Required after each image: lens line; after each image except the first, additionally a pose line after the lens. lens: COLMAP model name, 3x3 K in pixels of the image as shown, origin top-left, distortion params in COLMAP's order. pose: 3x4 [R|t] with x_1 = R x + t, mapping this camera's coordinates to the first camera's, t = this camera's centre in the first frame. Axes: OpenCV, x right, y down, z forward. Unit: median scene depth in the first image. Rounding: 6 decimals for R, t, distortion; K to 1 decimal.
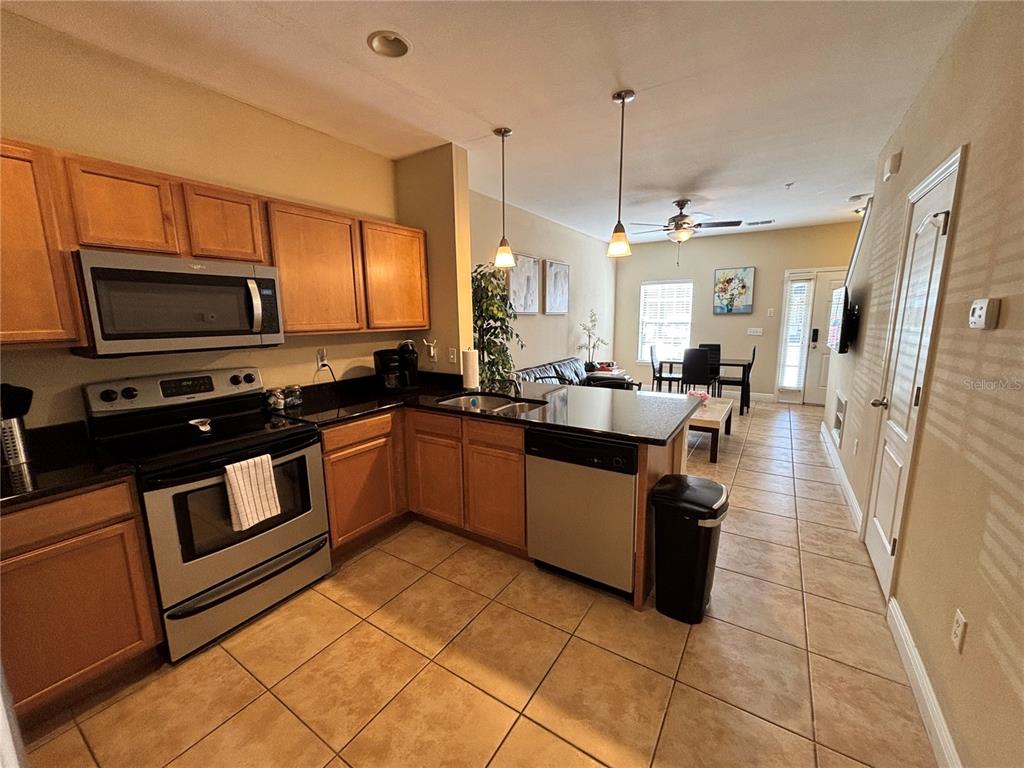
lens RADIAL K [[405.7, 0, 512.0], [0, 405.7, 384.0], [0, 0, 1]] dist [-0.000711, 0.000098]
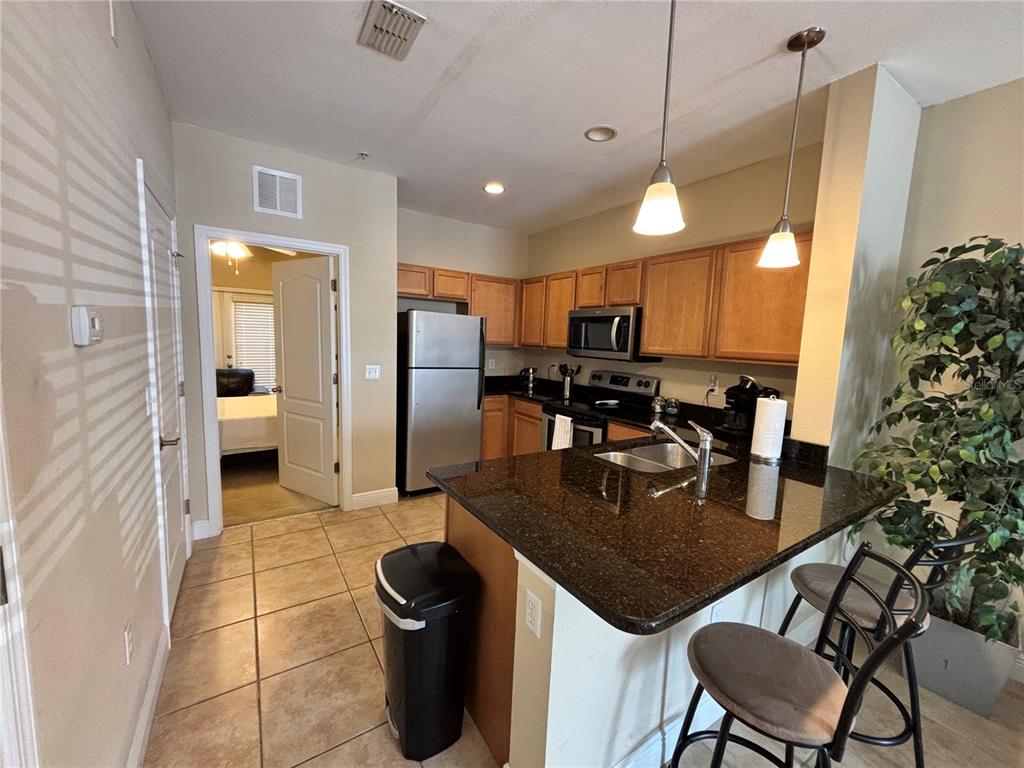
lens RADIAL K [[405.7, 0, 512.0], [0, 405.7, 384.0], [0, 0, 1]] dist [-0.000711, 0.000098]
pose [[-0.395438, 0.097506, -0.913302, 0.954427], [-0.188445, 0.964583, 0.184573, -0.214311], [0.898953, 0.245095, -0.363058, 1.236809]]
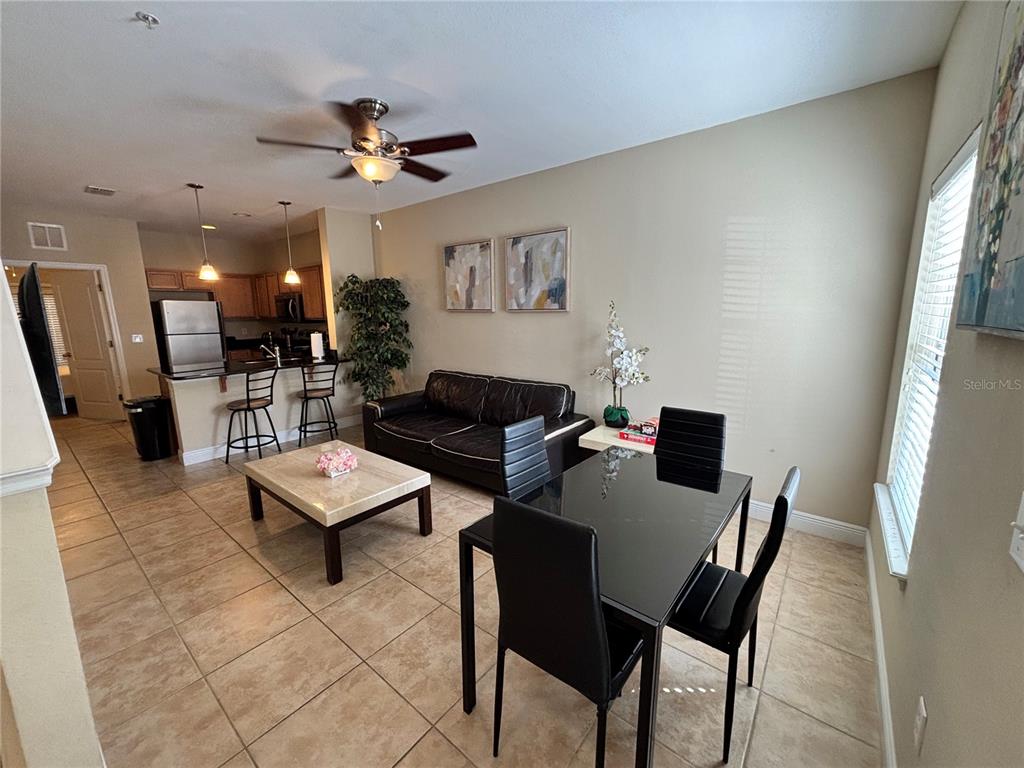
lens RADIAL K [[405.7, 0, 512.0], [0, 405.7, 384.0], [0, 0, 1]] dist [-0.000711, 0.000098]
pose [[-0.098046, 0.190468, -0.976785, 1.833467], [-0.152155, 0.967105, 0.203853, -0.422278], [0.983482, 0.168609, -0.065841, 2.402422]]
